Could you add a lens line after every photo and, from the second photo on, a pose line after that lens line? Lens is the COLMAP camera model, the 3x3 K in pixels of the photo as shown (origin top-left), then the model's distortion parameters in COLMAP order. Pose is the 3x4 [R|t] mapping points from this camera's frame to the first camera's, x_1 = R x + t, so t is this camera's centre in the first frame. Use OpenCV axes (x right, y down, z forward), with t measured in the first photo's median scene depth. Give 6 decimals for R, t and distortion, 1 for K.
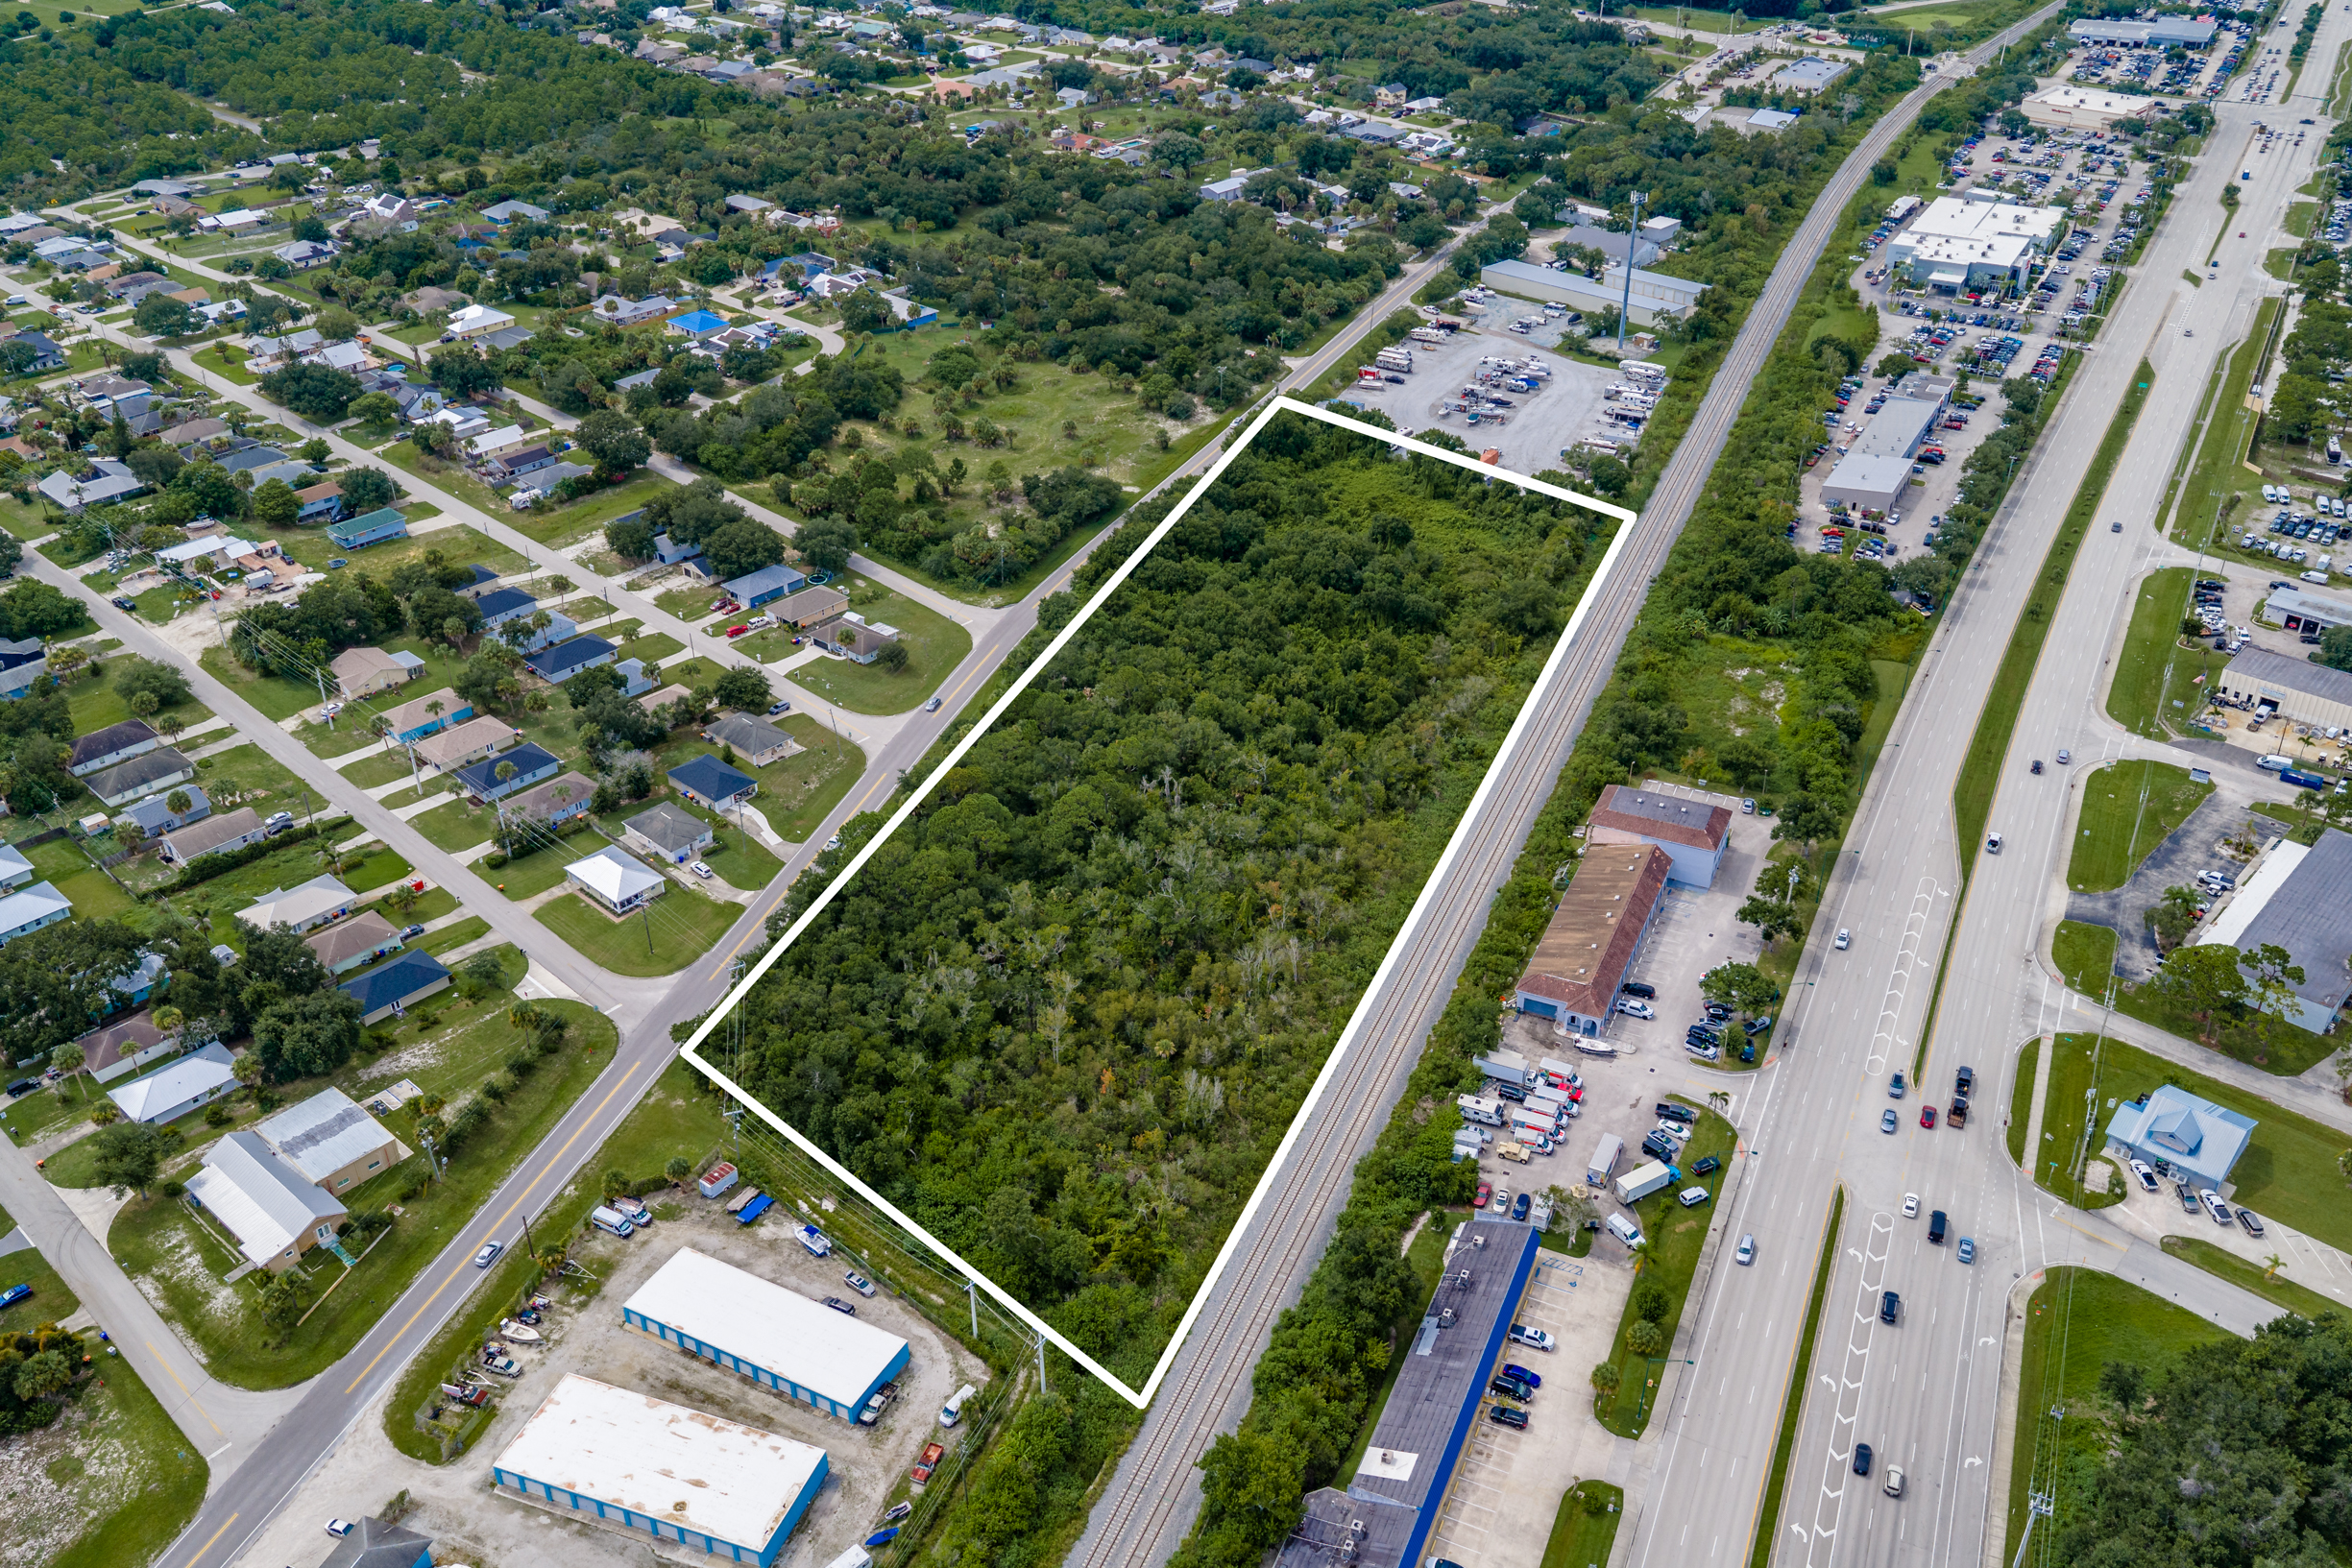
lens RADIAL K [[1955.9, 0, 1176.0], [0, 1955.9, 784.0], [0, 0, 1]] dist [0.027550, -0.042896]
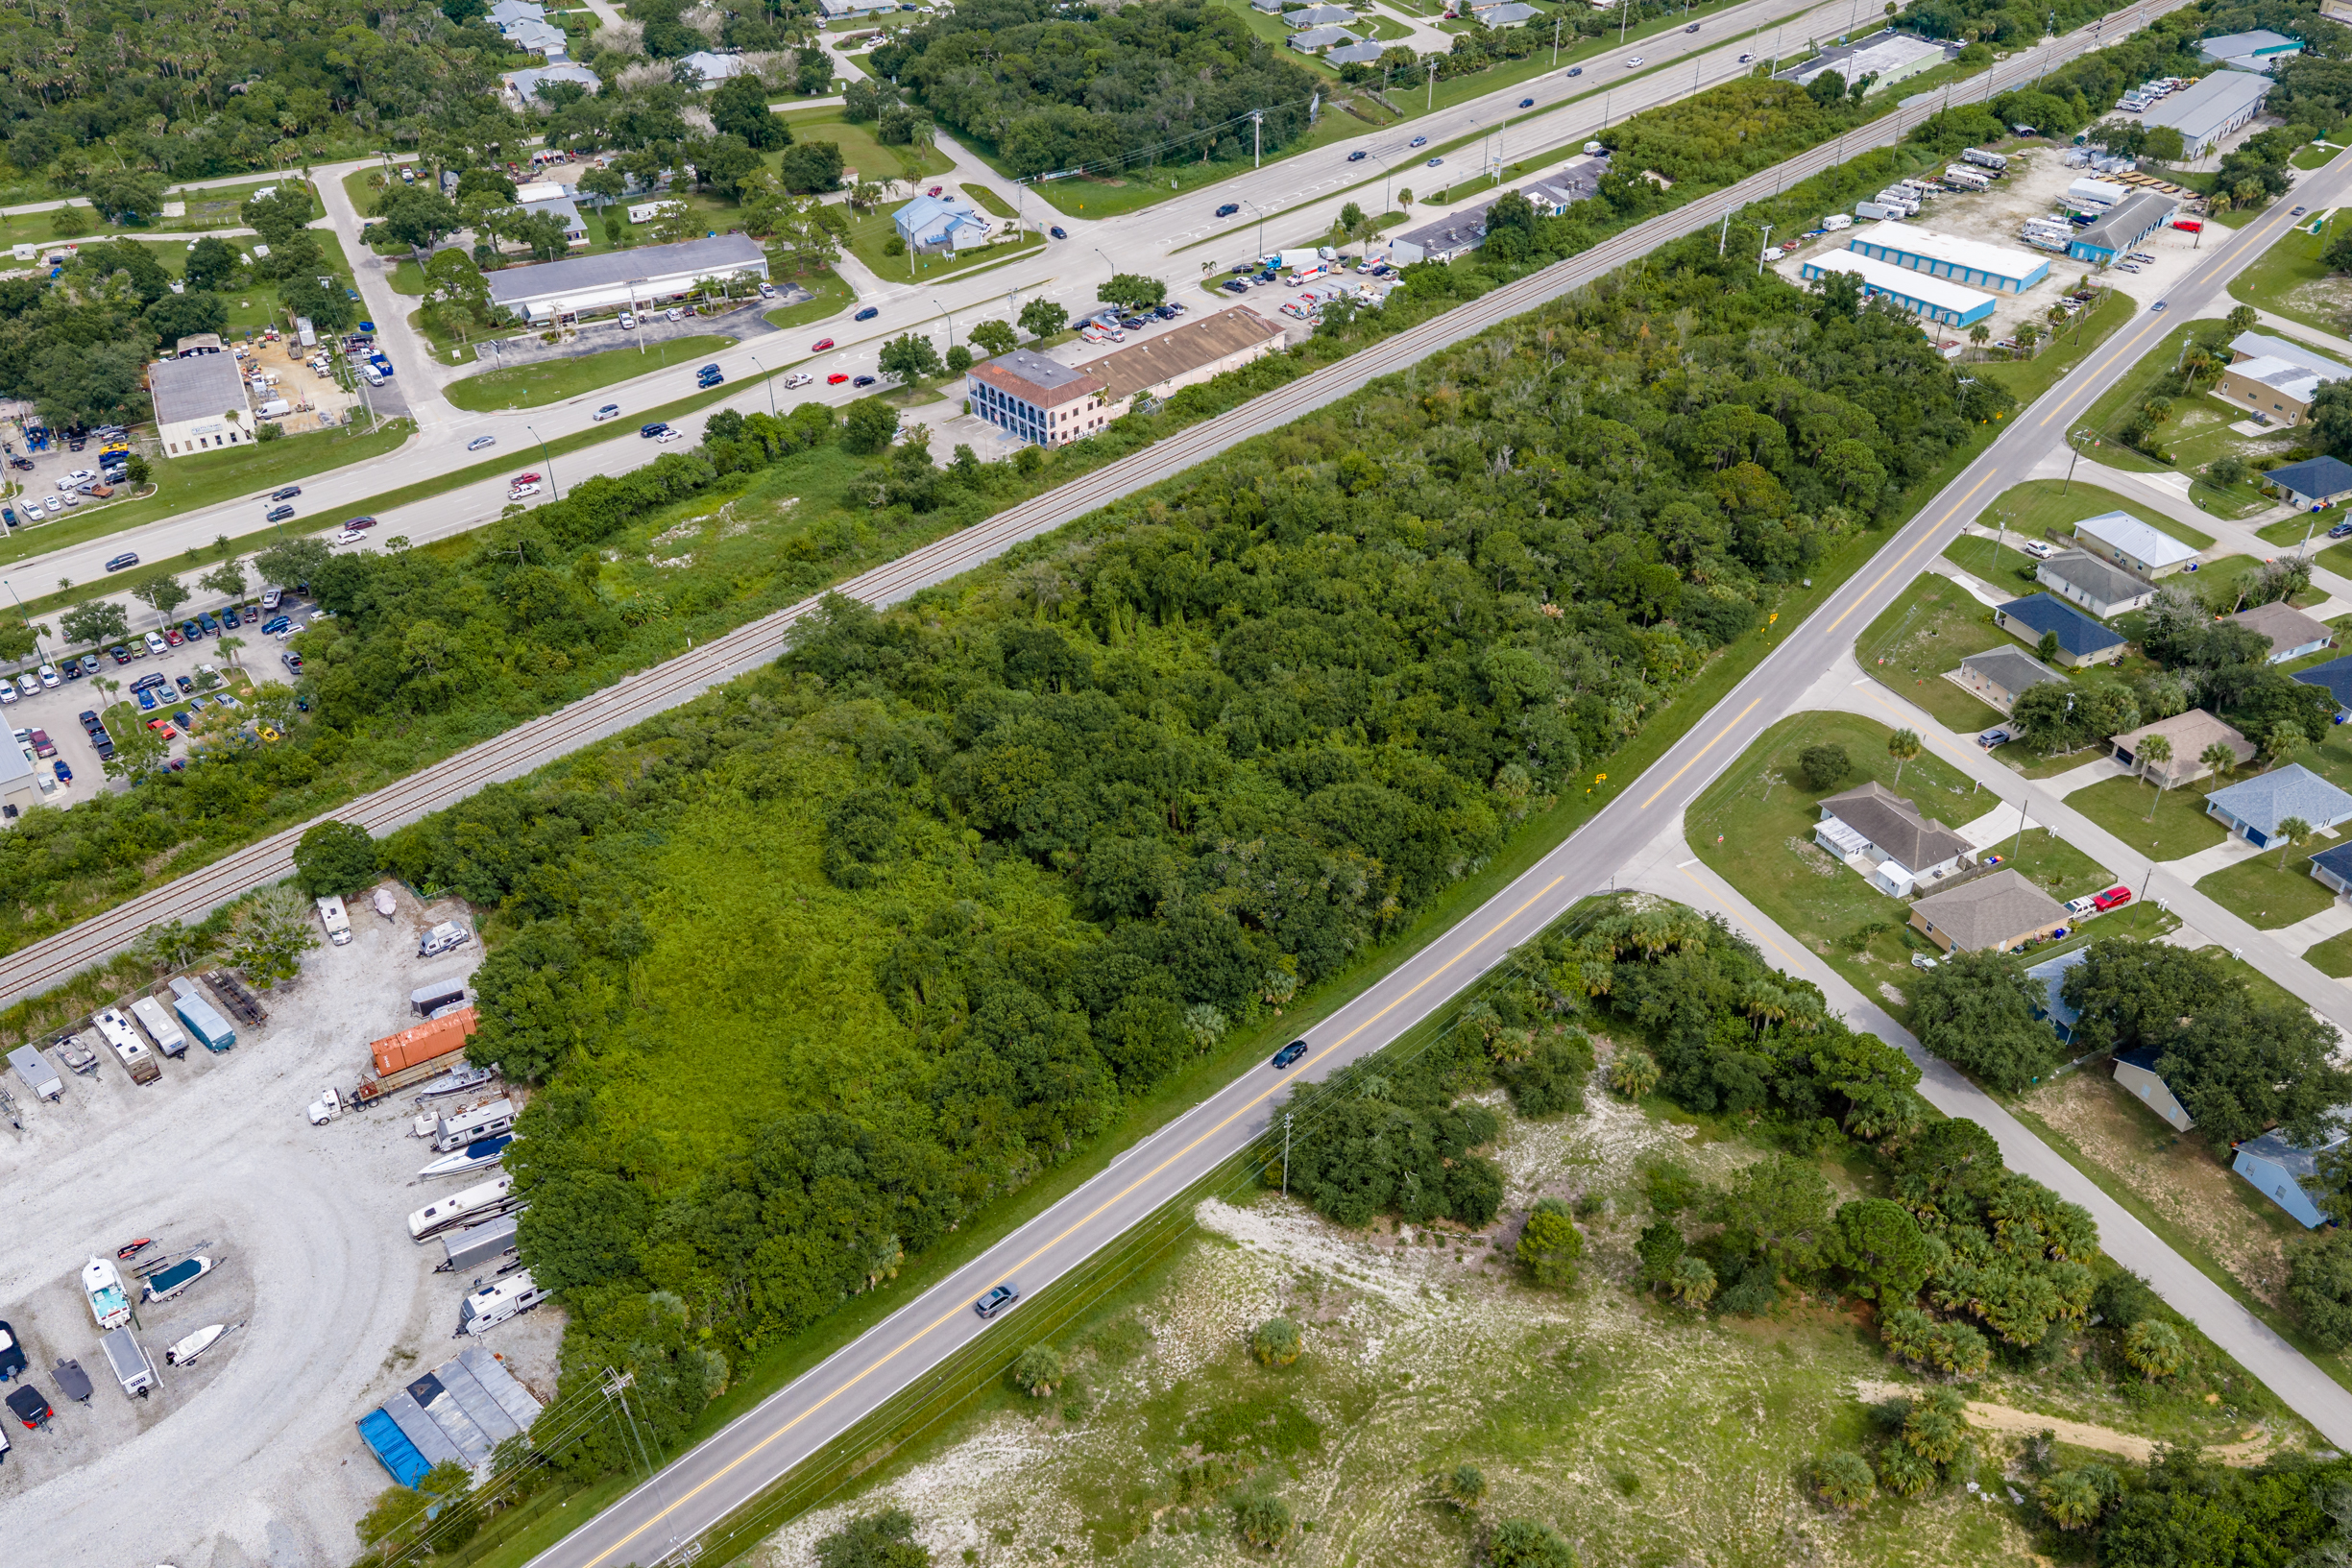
lens RADIAL K [[1955.9, 0, 1176.0], [0, 1955.9, 784.0], [0, 0, 1]] dist [0.027550, -0.042896]
pose [[-0.929675, -0.204192, 0.306610, -0.152657], [0.202717, 0.411389, 0.888631, -0.691035], [-0.307587, 0.888293, -0.341065, 1.339338]]
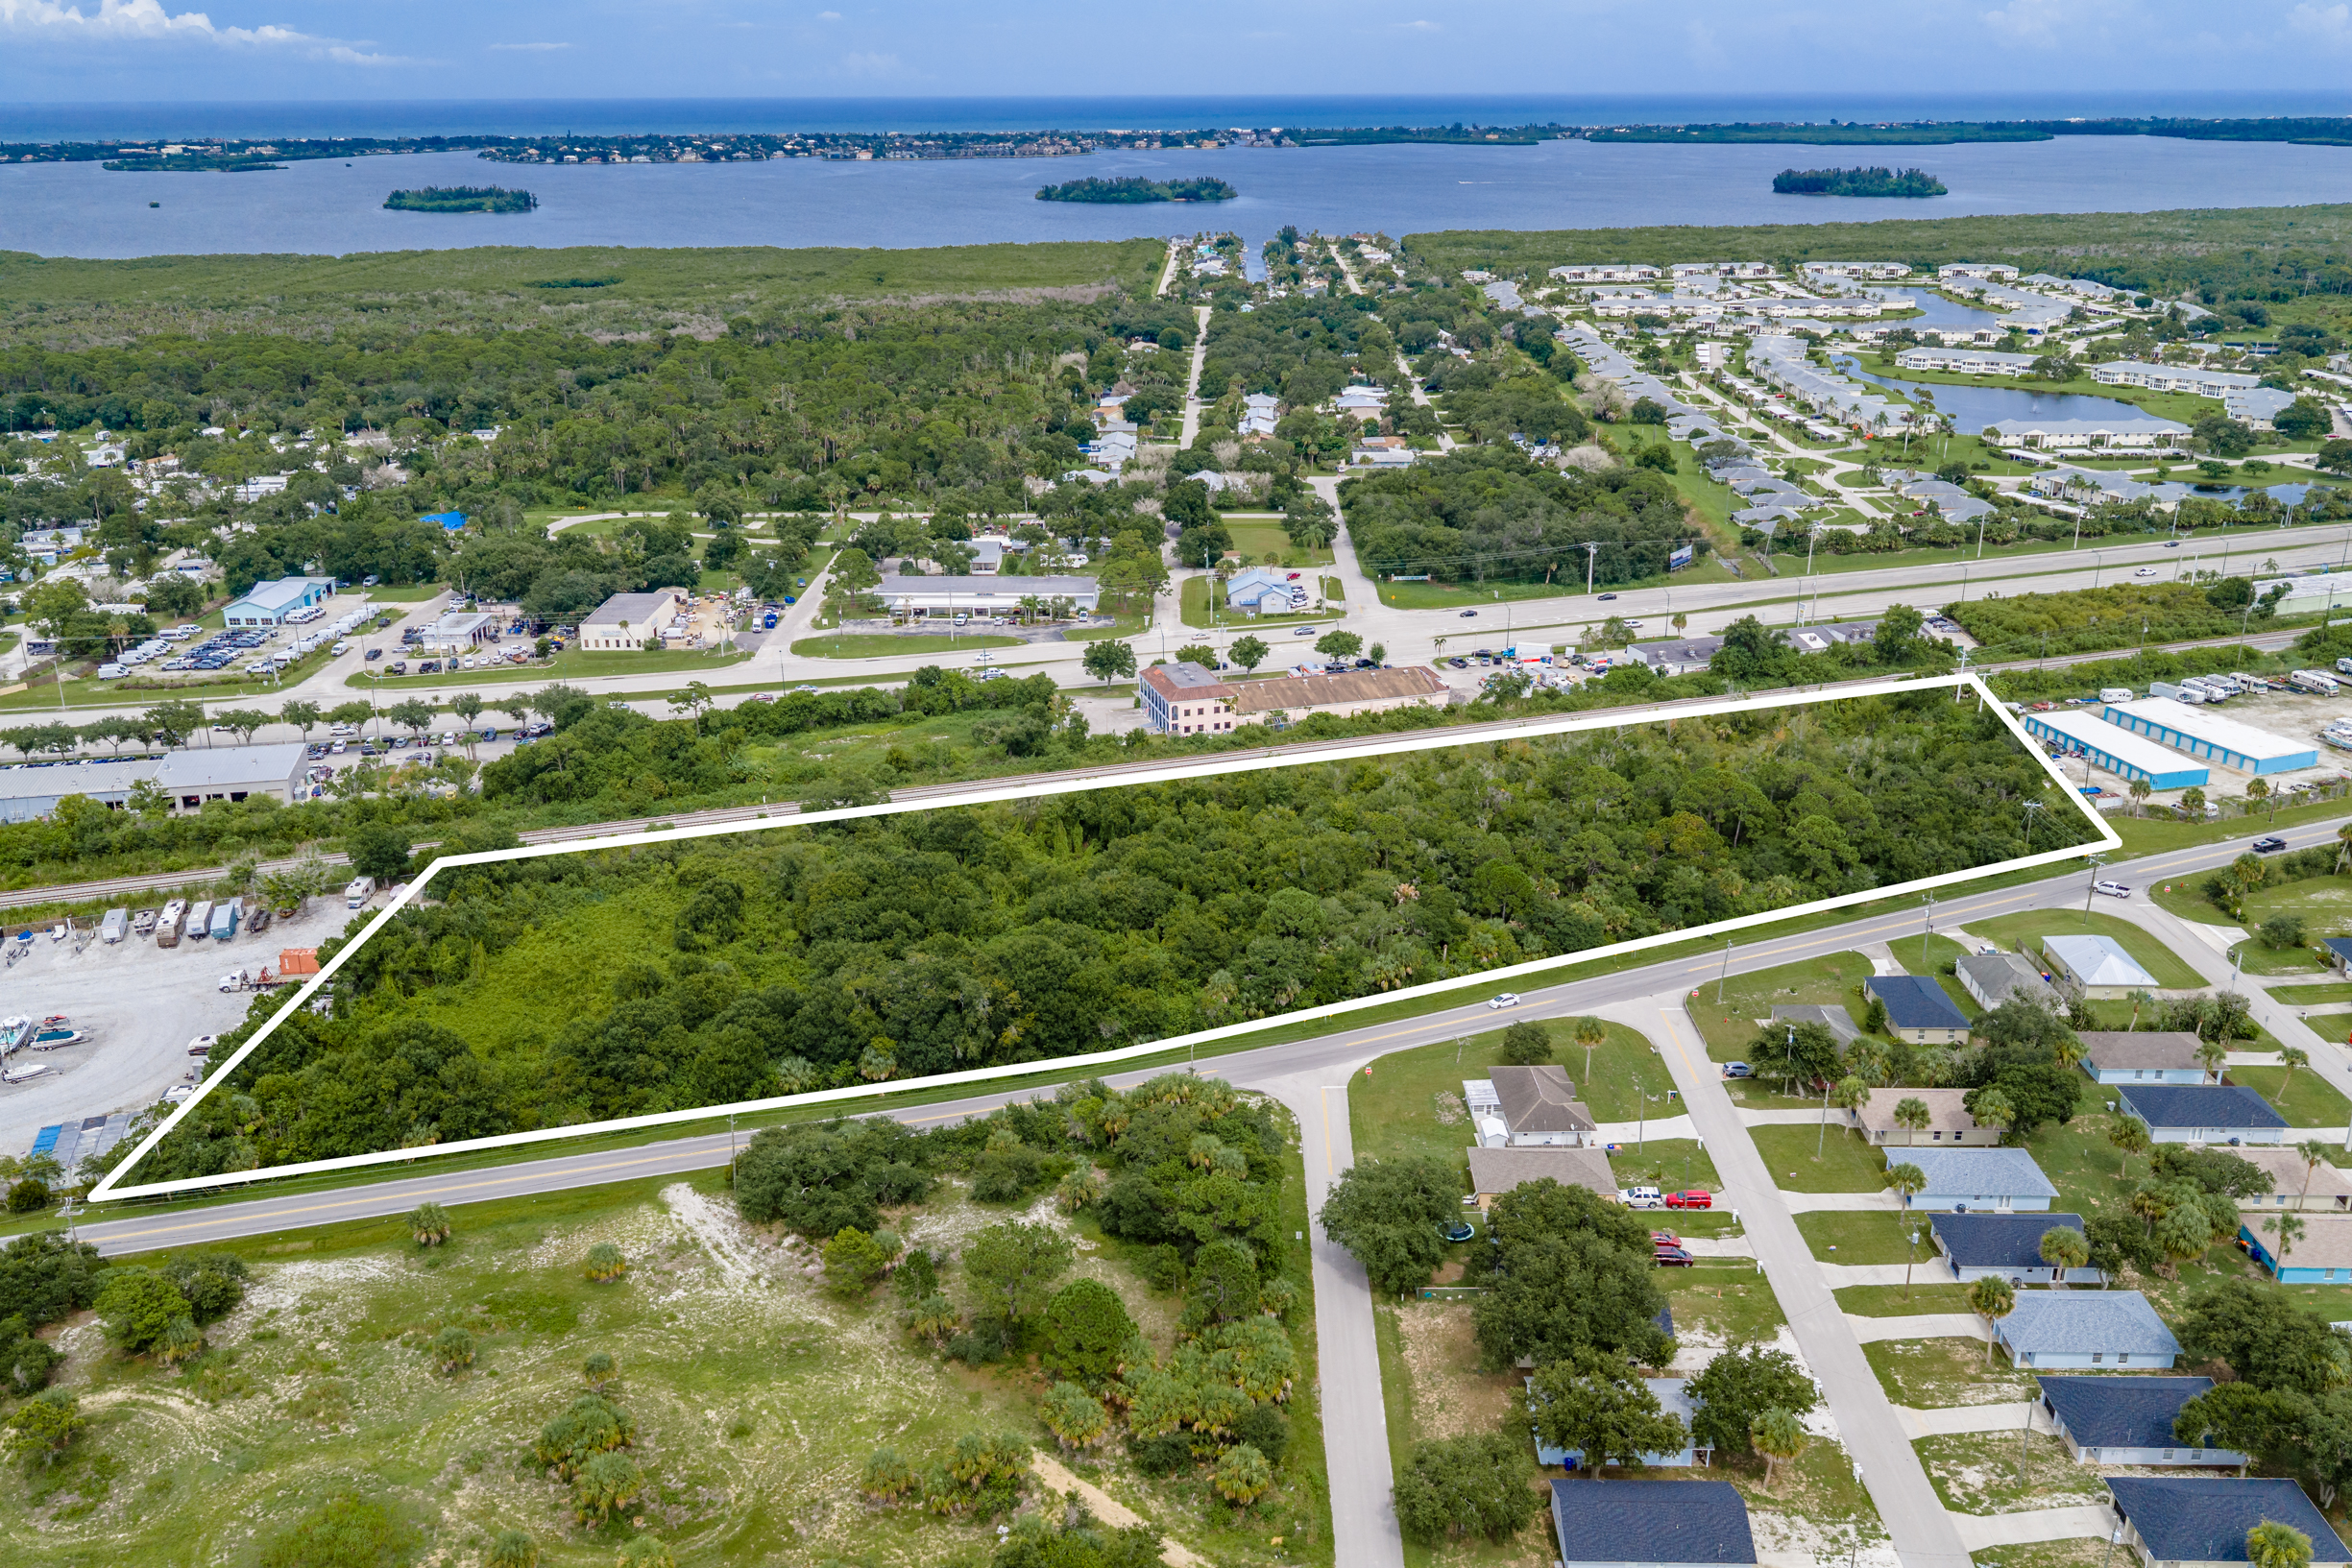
lens RADIAL K [[1955.9, 0, 1176.0], [0, 1955.9, 784.0], [0, 0, 1]] dist [0.027550, -0.042896]
pose [[-0.658457, -0.243904, 0.712001, -0.521034], [0.403947, 0.683692, 0.607776, -0.574922], [-0.635028, 0.687805, -0.351657, 1.290011]]
